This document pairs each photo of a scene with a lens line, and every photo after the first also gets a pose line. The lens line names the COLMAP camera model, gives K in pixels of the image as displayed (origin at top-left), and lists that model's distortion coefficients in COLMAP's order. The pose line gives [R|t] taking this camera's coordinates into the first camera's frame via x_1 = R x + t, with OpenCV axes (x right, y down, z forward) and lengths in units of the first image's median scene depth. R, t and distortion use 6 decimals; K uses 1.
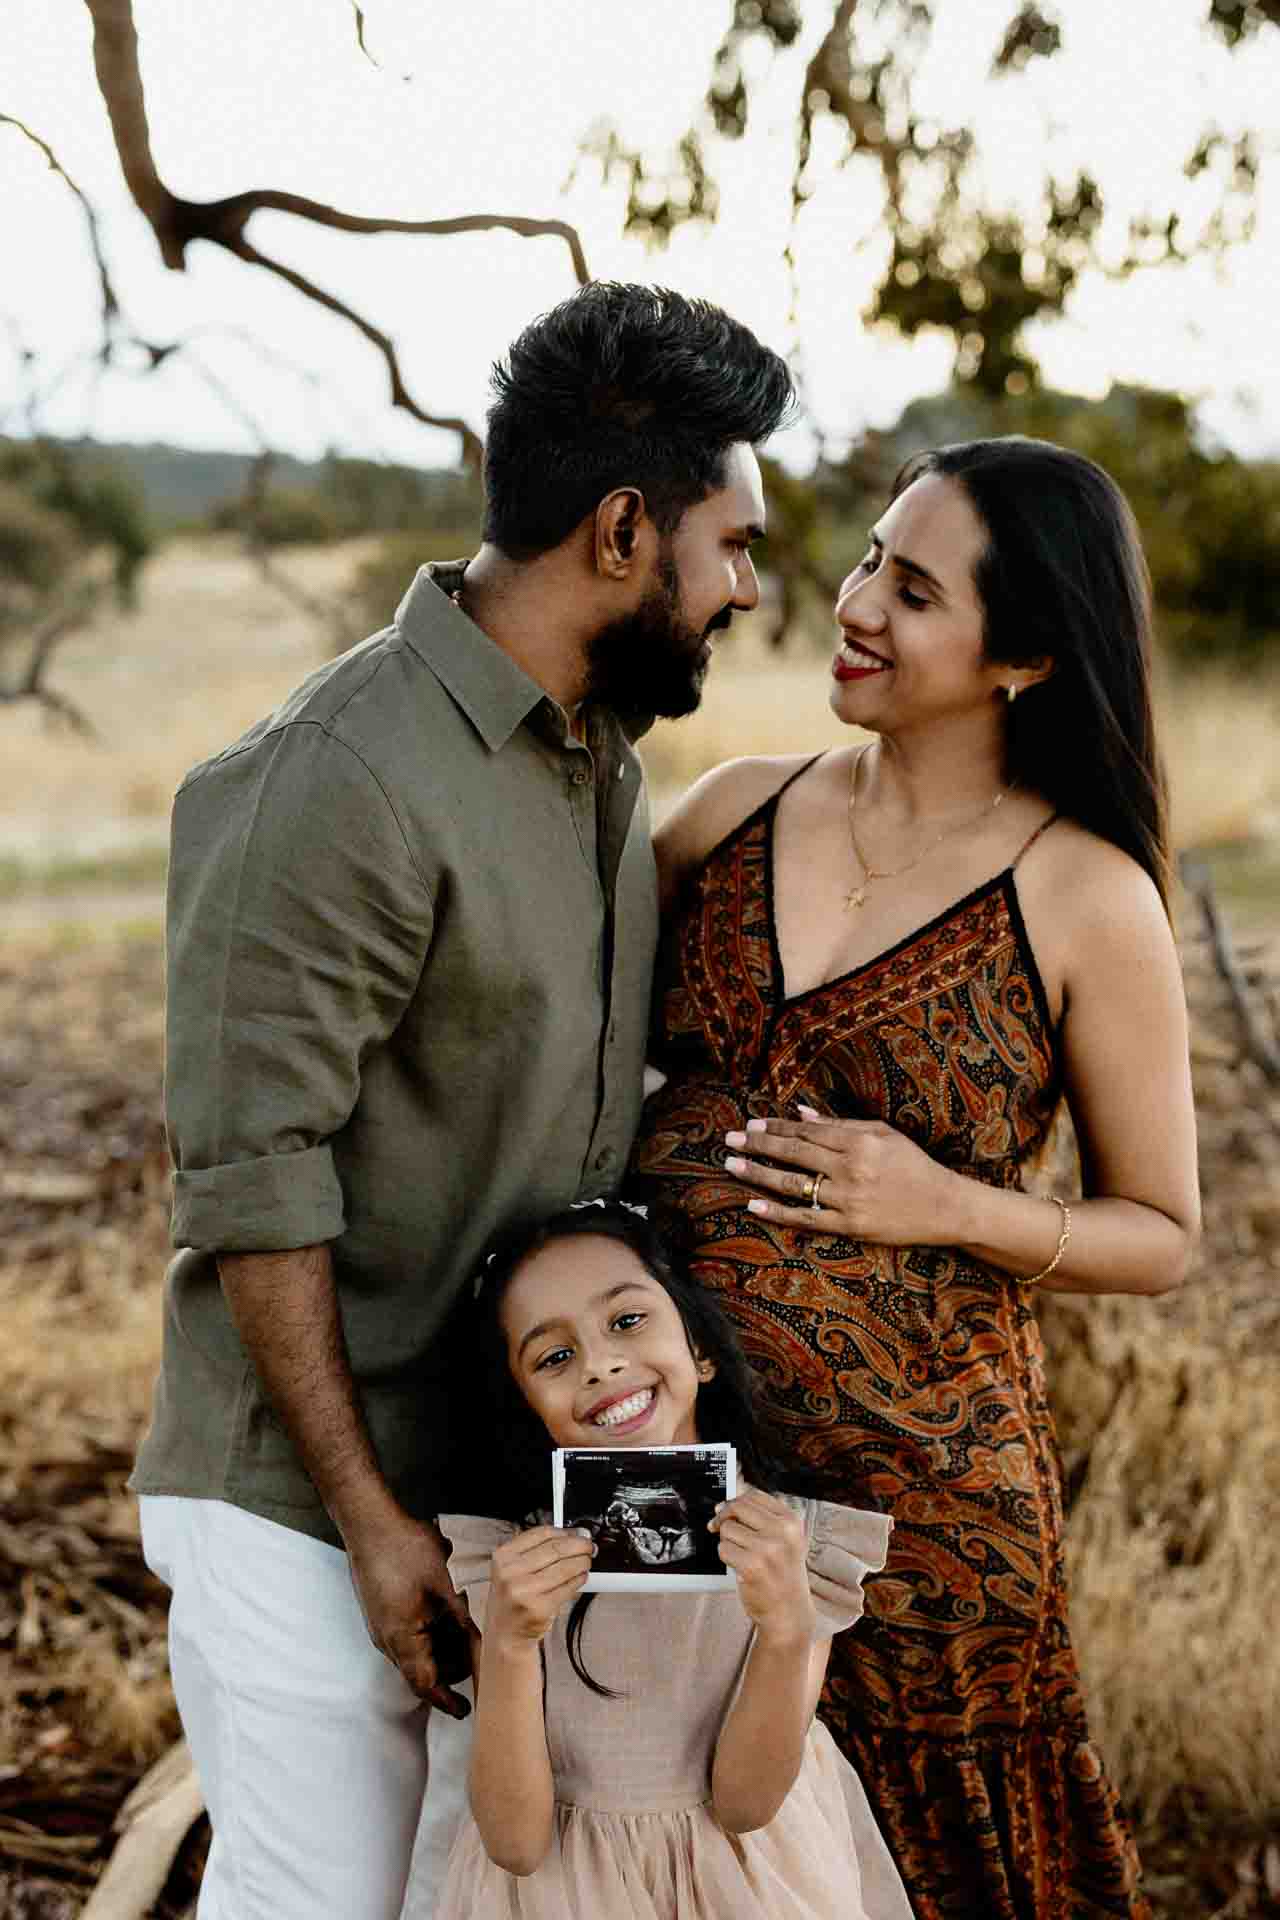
lens RADIAL K [[2756.6, 0, 645.7], [0, 2756.6, 963.7], [0, 0, 1]] dist [0.013171, 0.020944]
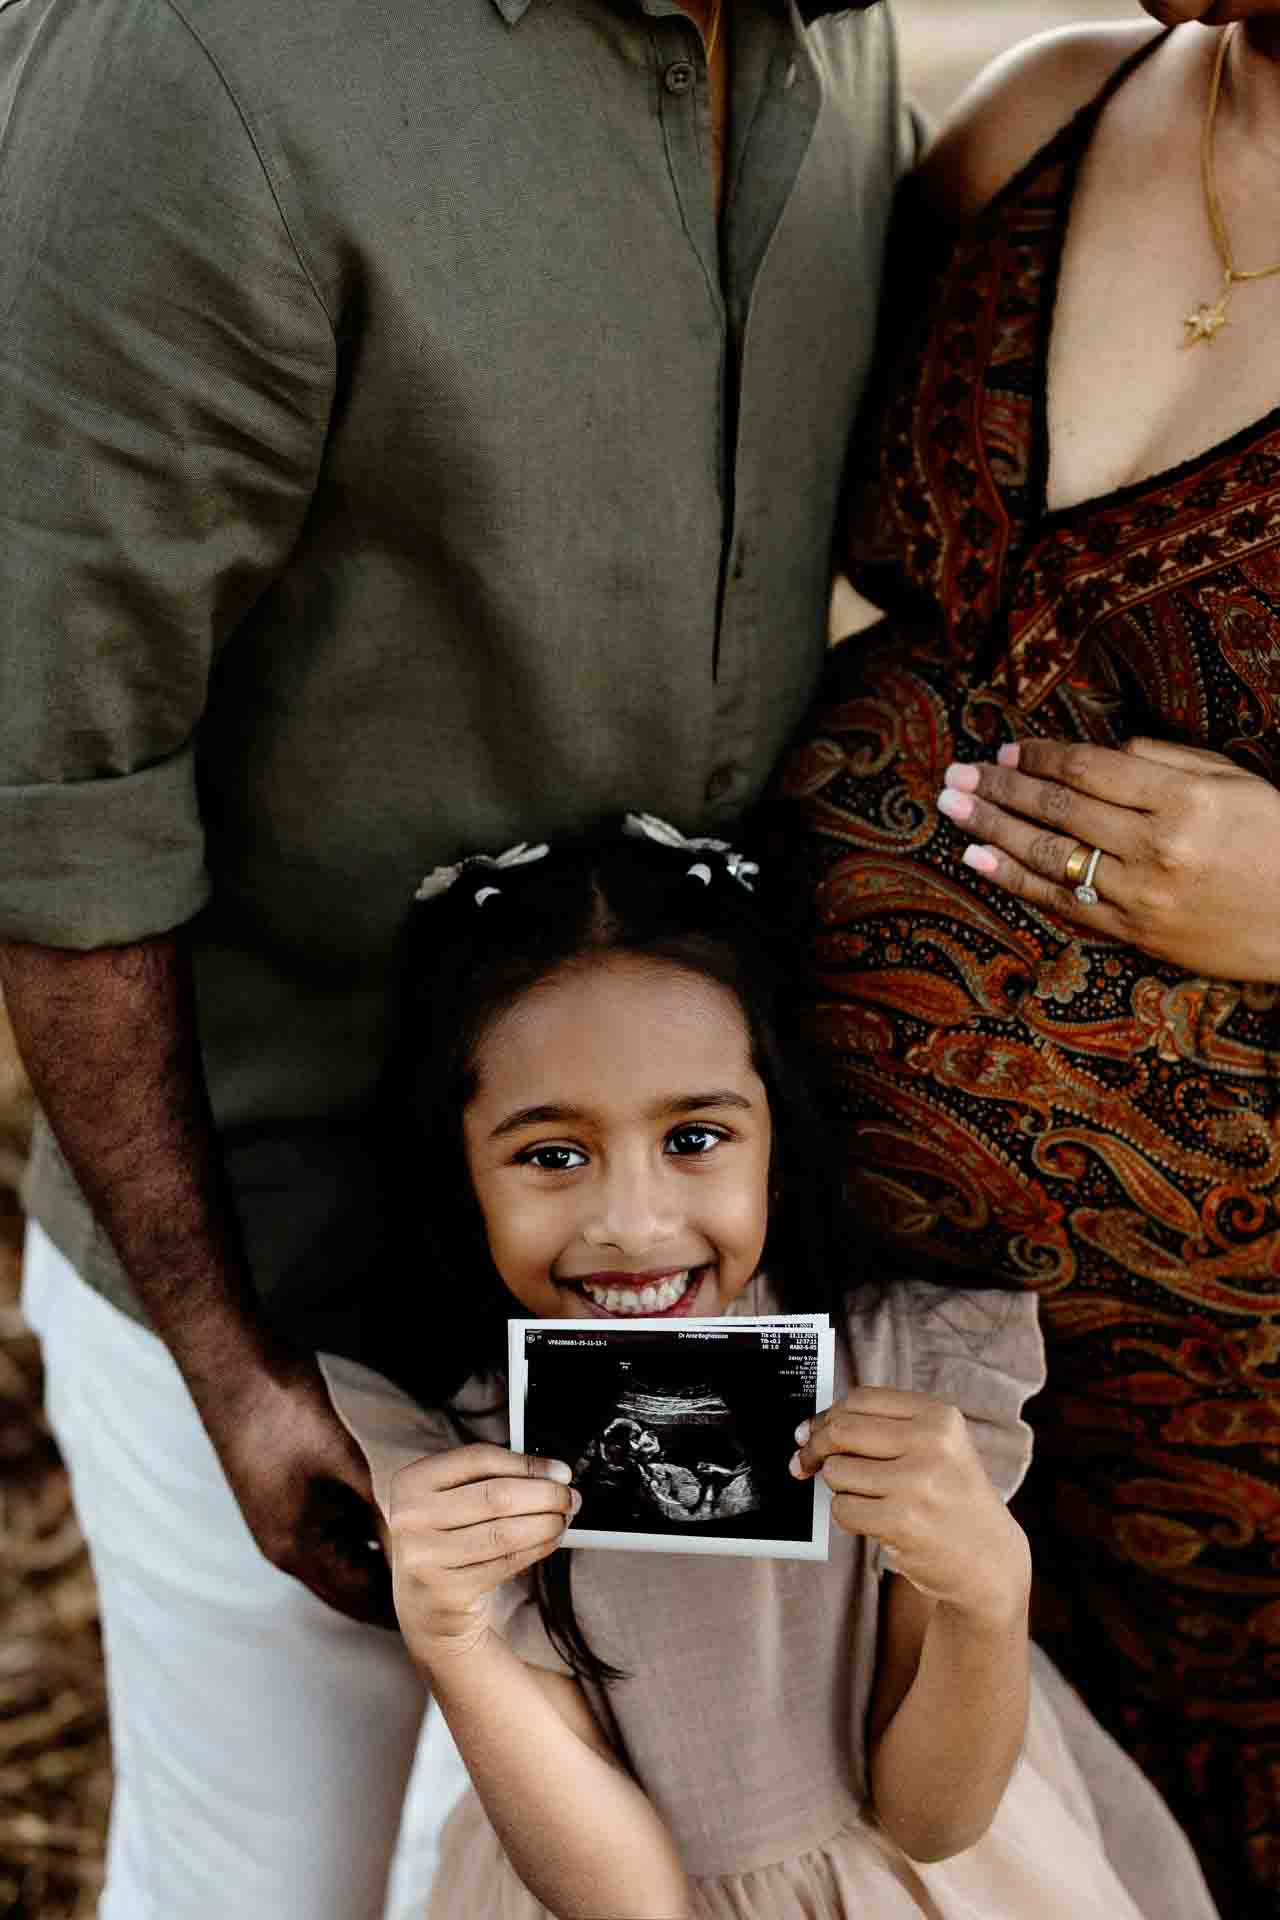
lens RADIAL K [[2384.0, 0, 731.1], [0, 2384.0, 963.0], [0, 0, 1]] dist [-0.275784, 0.876559]
pose [[0.958301, 0.101645, -0.267073, 0.125216], [-0.025635, 0.961410, 0.273922, -0.027397], [0.284610, -0.255654, 0.923926, 0.553971]]
